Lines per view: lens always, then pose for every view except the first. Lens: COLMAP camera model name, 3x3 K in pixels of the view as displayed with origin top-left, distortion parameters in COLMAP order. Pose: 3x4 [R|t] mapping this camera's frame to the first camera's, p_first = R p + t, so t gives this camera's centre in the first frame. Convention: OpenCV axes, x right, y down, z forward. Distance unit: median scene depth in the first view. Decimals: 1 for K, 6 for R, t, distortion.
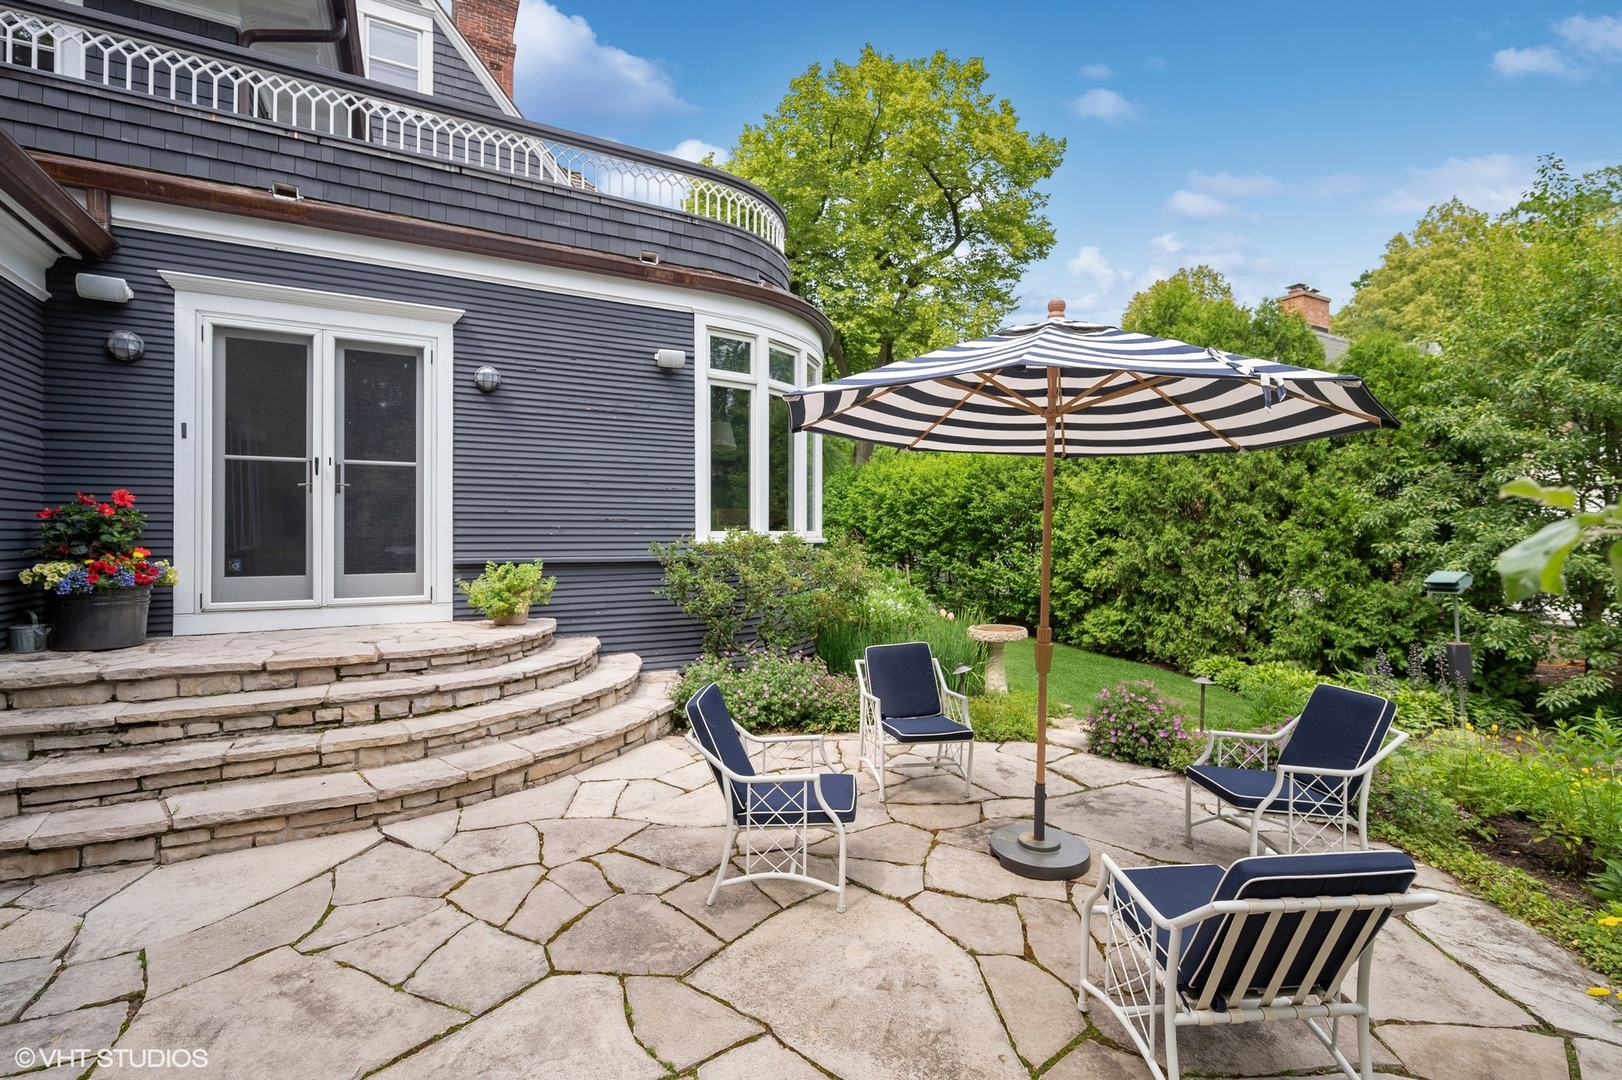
lens RADIAL K [[788.5, 0, 801.8], [0, 788.5, 540.7], [0, 0, 1]] dist [0.002268, -0.000871]
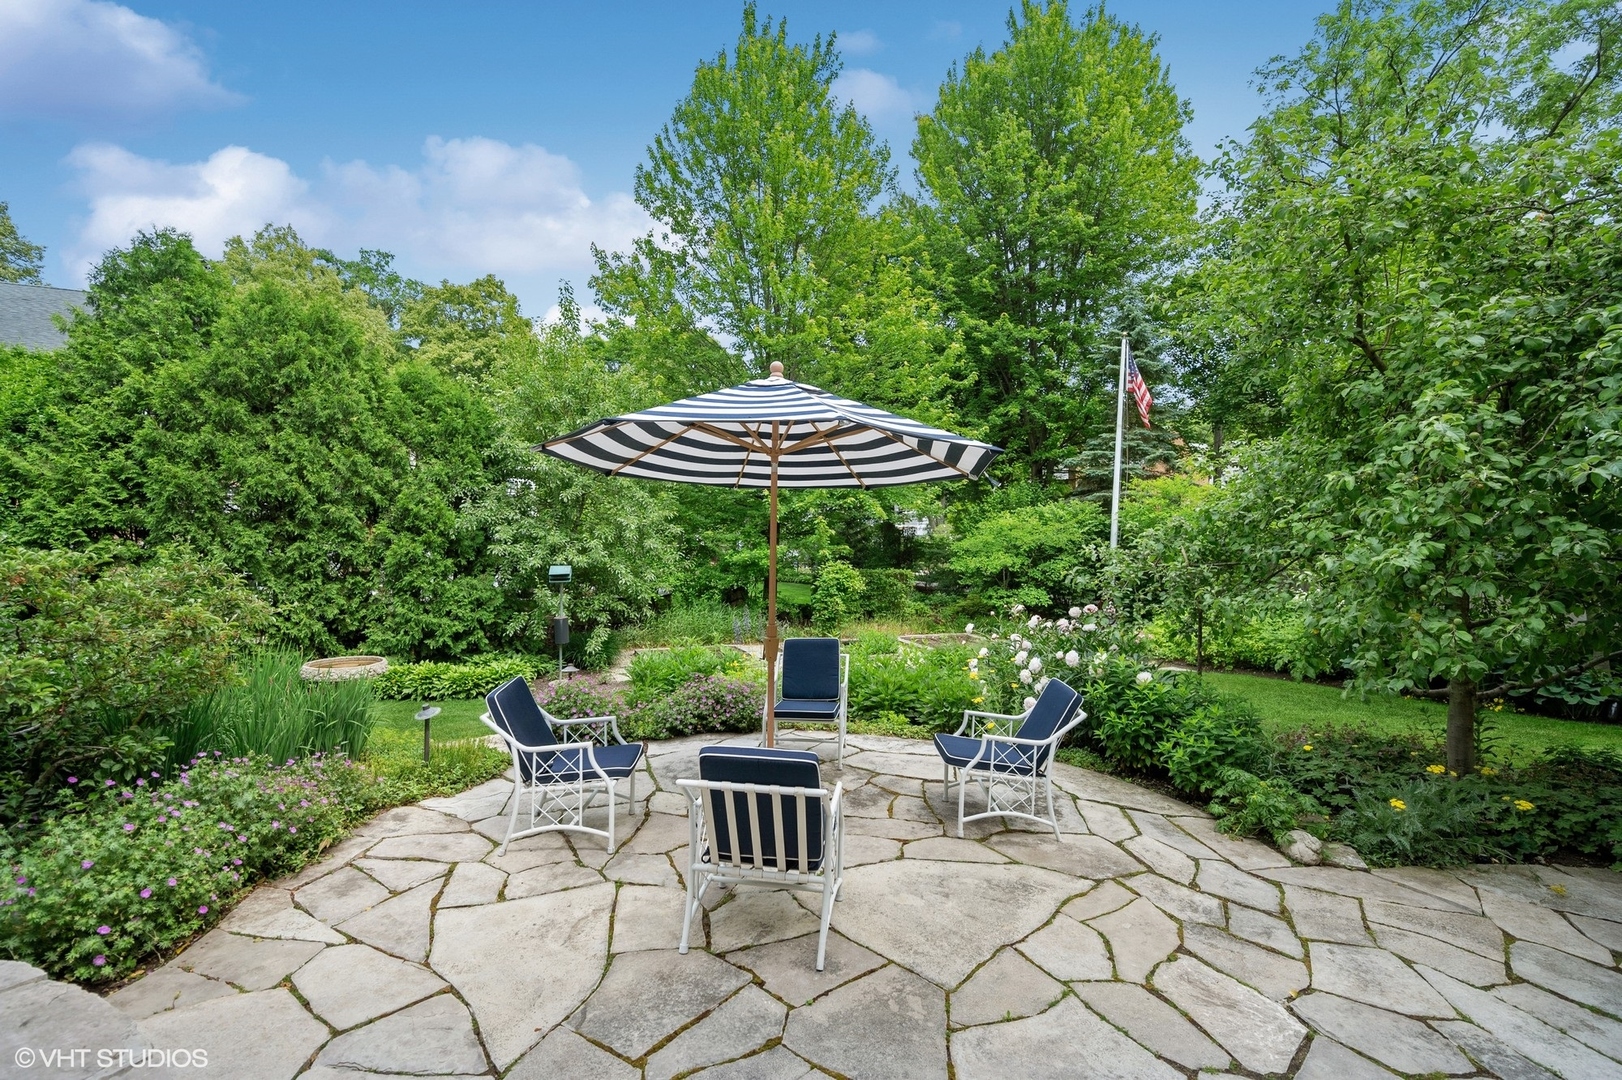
lens RADIAL K [[788.5, 0, 804.3], [0, 788.5, 544.0], [0, 0, 1]] dist [0.002268, -0.000871]
pose [[0.019948, -0.015007, 0.999688, -0.445030], [-0.003574, 0.999880, 0.015081, -0.017940], [-0.999795, -0.003874, 0.019892, 0.439549]]
